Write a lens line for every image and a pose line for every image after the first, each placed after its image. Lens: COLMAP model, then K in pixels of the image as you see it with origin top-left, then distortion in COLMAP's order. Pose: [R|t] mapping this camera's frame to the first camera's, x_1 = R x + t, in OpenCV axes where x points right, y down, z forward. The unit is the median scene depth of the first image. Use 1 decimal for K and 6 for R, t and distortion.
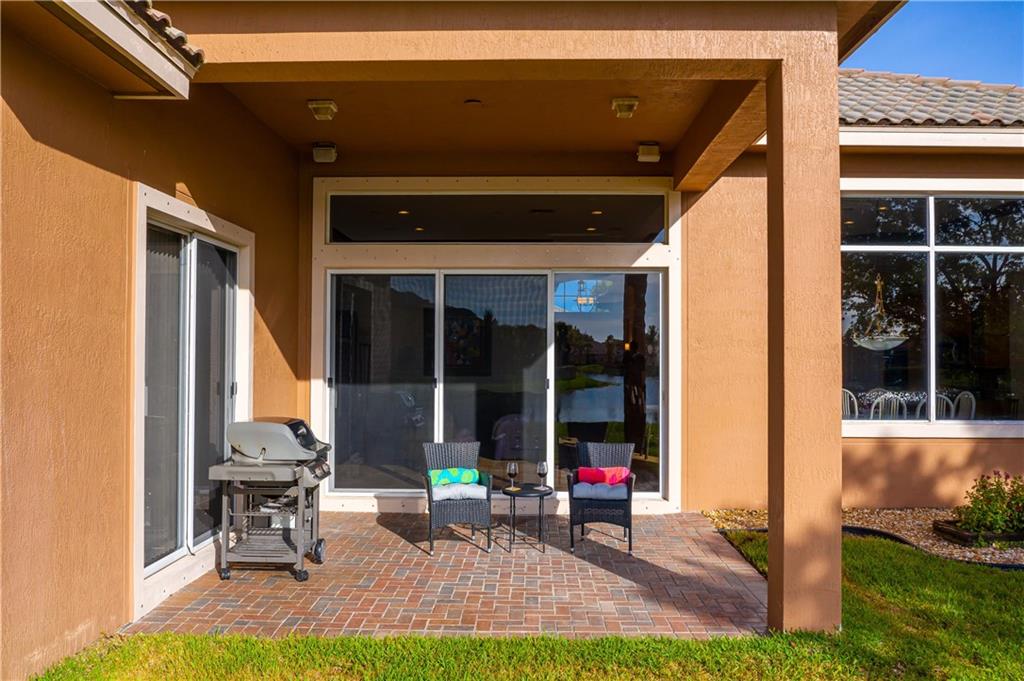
lens RADIAL K [[802.8, 0, 513.1], [0, 802.8, 338.6], [0, 0, 1]] dist [-0.033958, -0.000846]
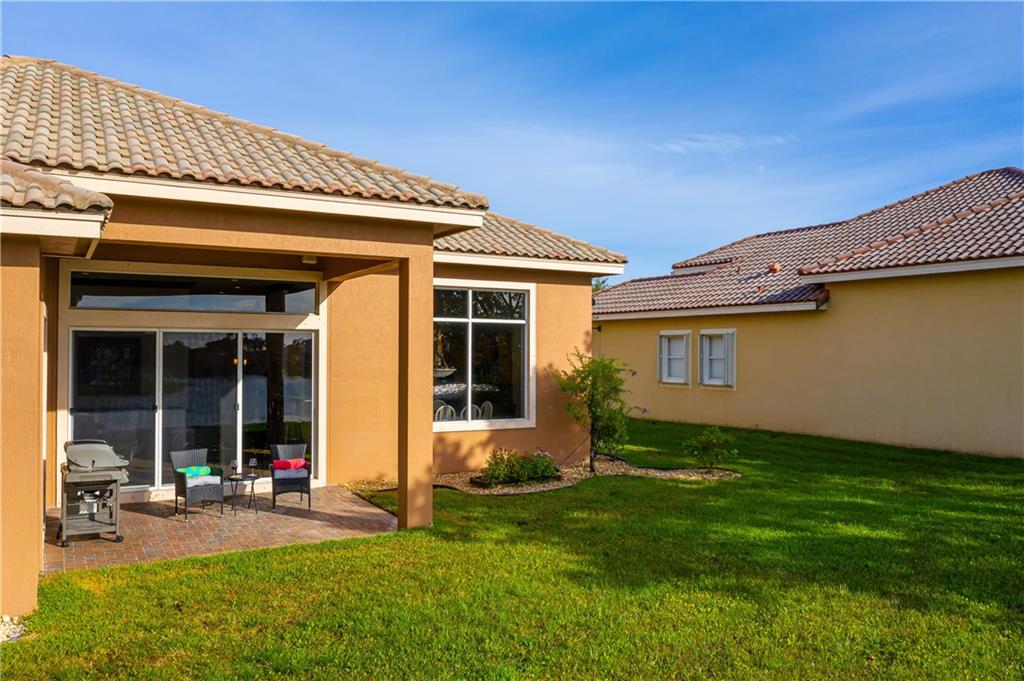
lens RADIAL K [[802.8, 0, 512.1], [0, 802.8, 340.5], [0, 0, 1]] dist [-0.033958, -0.000846]
pose [[0.856969, 0.006173, 0.515331, -0.336298], [-0.010939, 0.999921, 0.006212, -0.096098], [-0.515251, -0.010961, 0.856969, -0.620870]]
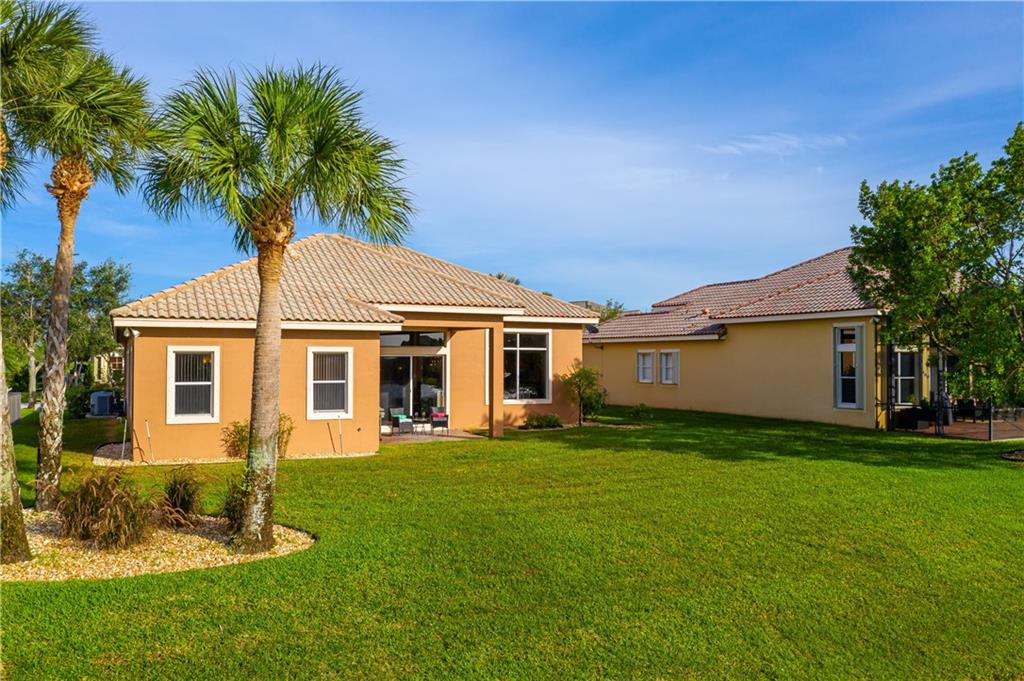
lens RADIAL K [[802.8, 0, 511.8], [0, 802.8, 338.8], [0, 0, 1]] dist [-0.033958, -0.000846]
pose [[0.885009, 0.009673, 0.465474, -1.285086], [-0.008967, 0.999953, -0.003732, -0.168454], [-0.465488, -0.000871, 0.885054, -2.376007]]
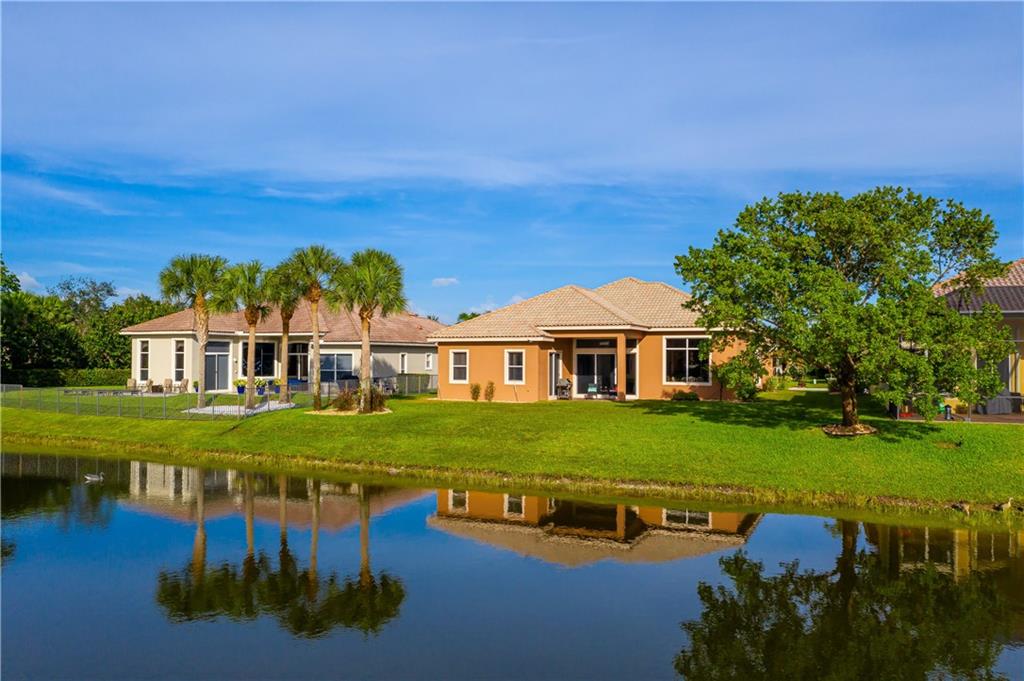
lens RADIAL K [[802.8, 0, 508.7], [0, 802.8, 339.9], [0, 0, 1]] dist [-0.033958, -0.000846]
pose [[0.921063, -0.010296, -0.389276, 1.744405], [0.010042, 0.999946, -0.002688, -0.198177], [0.389283, -0.001433, 0.921117, -4.973817]]
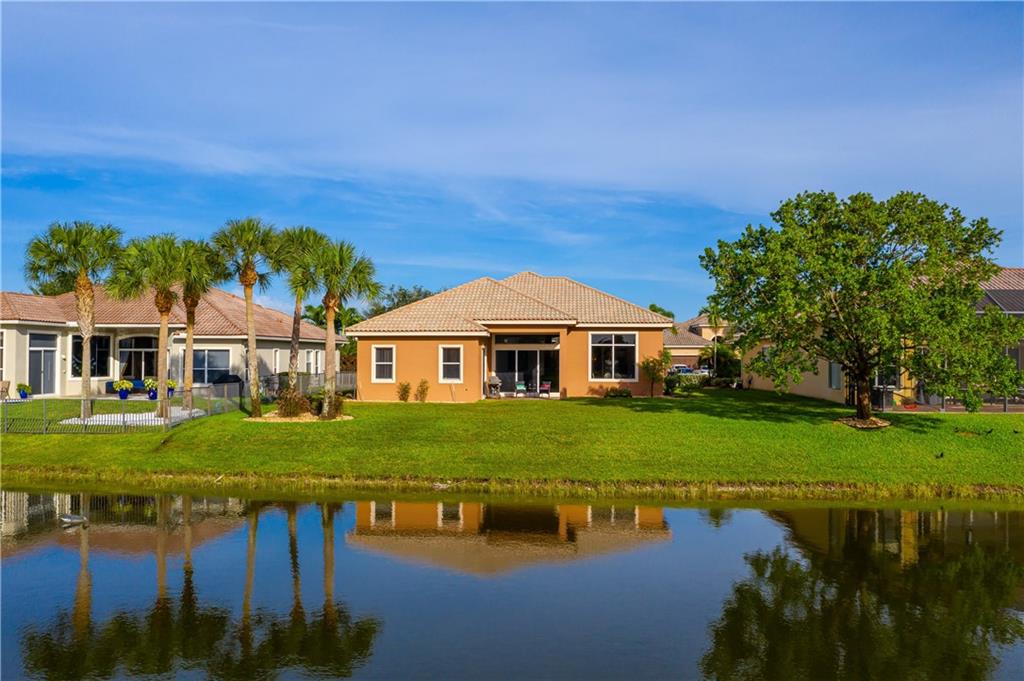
lens RADIAL K [[802.8, 0, 511.0], [0, 802.8, 343.3], [0, 0, 1]] dist [-0.033958, -0.000846]
pose [[0.998237, -0.002680, -0.059297, 0.210127], [0.003087, 0.999972, 0.006773, -0.188843], [0.059277, -0.006944, 0.998217, -4.901982]]
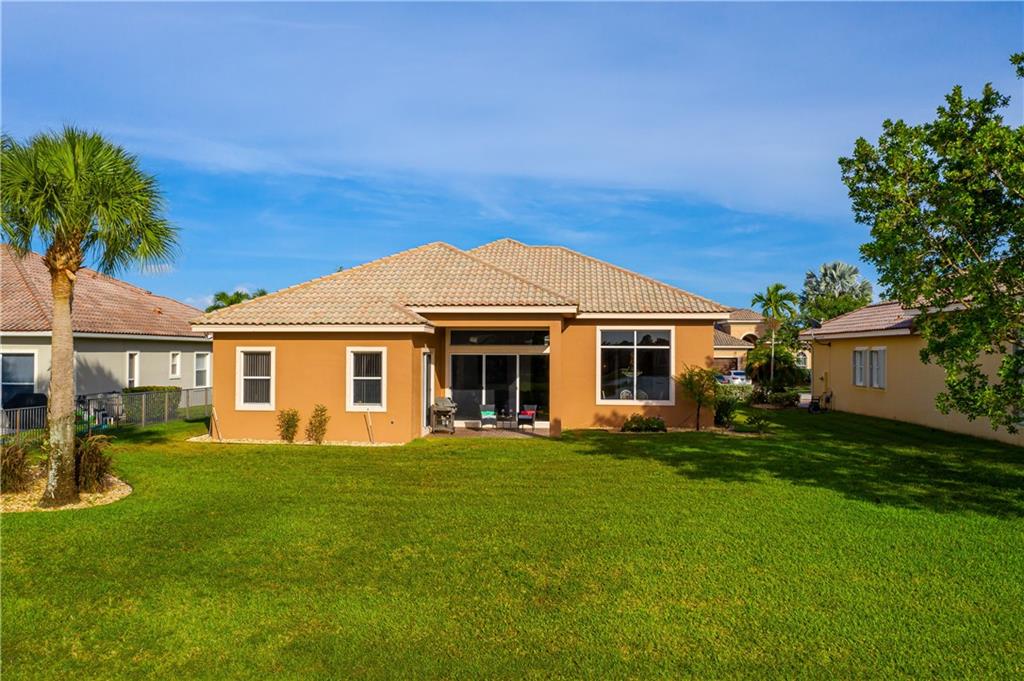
lens RADIAL K [[802.8, 0, 514.6], [0, 802.8, 339.4], [0, 0, 1]] dist [-0.033958, -0.000846]
pose [[0.998213, -0.001224, -0.059740, 0.272531], [0.001445, 0.999992, 0.003662, -0.185724], [0.059735, -0.003742, 0.998207, -2.703059]]
